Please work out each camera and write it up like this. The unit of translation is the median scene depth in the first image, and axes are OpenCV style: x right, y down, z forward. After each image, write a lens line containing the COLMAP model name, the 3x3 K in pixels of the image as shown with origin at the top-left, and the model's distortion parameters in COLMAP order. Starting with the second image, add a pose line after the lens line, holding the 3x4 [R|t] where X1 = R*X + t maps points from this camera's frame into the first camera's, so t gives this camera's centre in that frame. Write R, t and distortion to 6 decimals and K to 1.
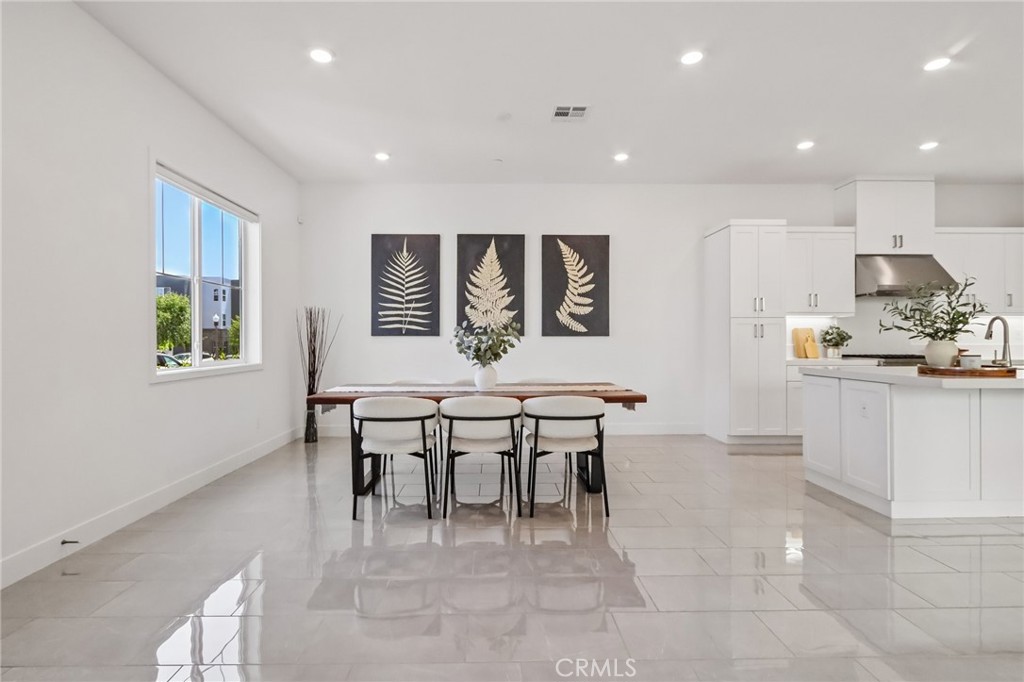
lens RADIAL K [[485.6, 0, 495.6], [0, 485.6, 342.9], [0, 0, 1]] dist [0.001672, 0.000287]
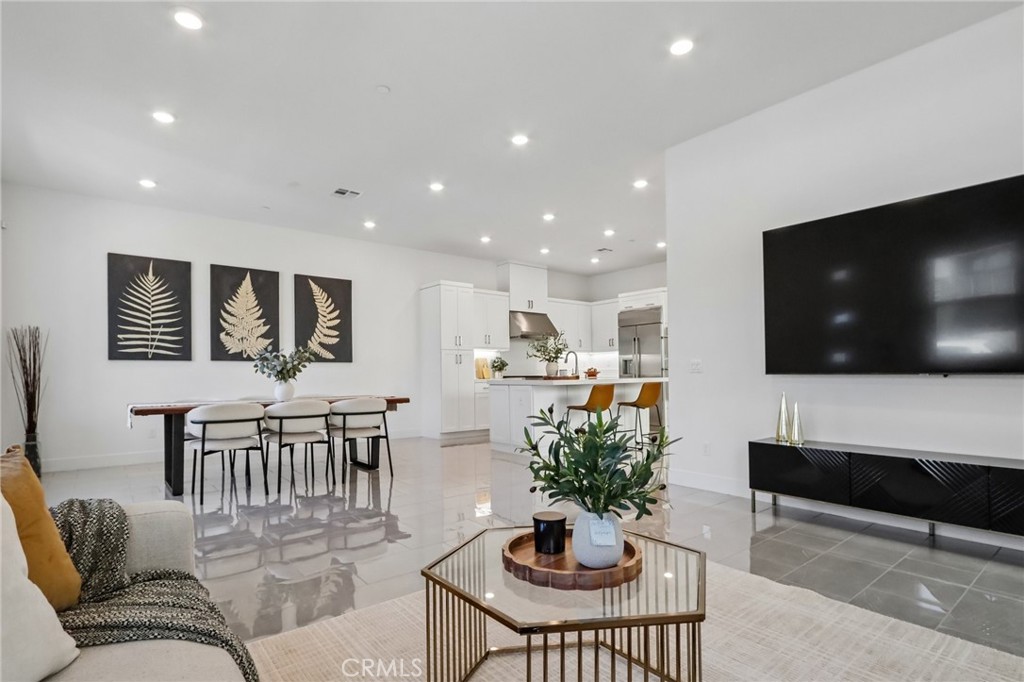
lens RADIAL K [[514.2, 0, 508.9], [0, 514.2, 374.7], [0, 0, 1]] dist [-0.001242, -0.000093]
pose [[0.787122, -0.005535, 0.616772, -0.258906], [0.011352, 0.999920, -0.005513, 0.028937], [-0.616692, 0.011341, 0.787122, -0.270553]]
